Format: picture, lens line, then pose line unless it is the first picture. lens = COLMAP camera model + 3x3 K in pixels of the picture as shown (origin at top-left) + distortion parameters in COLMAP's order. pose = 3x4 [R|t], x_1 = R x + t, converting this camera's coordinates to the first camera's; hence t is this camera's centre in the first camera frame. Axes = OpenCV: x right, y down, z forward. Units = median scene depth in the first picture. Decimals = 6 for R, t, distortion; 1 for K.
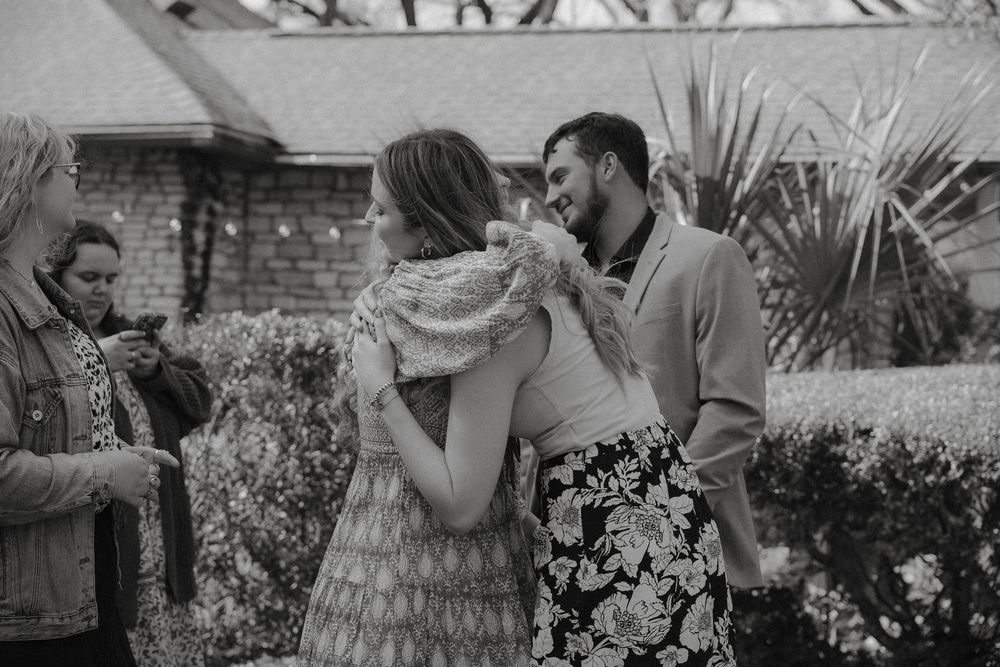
lens RADIAL K [[1841.1, 0, 500.3], [0, 1841.1, 335.7], [0, 0, 1]] dist [0.079406, 0.000000]
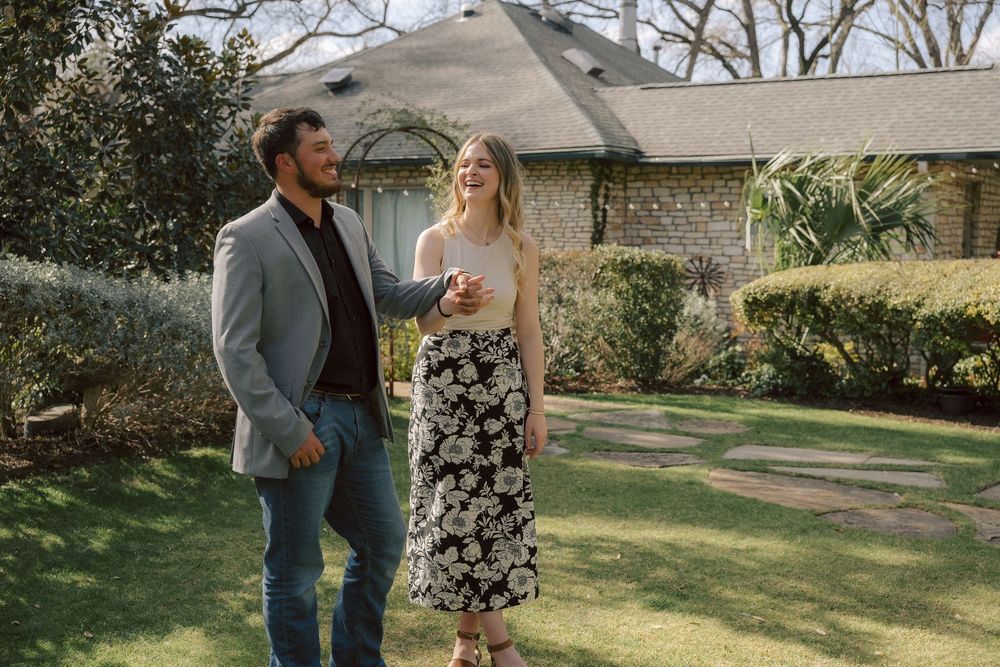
lens RADIAL K [[1292.0, 0, 499.5], [0, 1292.0, 331.2], [0, 0, 1]] dist [-0.011136, 0.000000]
pose [[0.965249, -0.003178, -0.261314, 0.092224], [0.020496, 0.997767, 0.063574, -0.004873], [0.260528, -0.066721, 0.963158, -0.365209]]
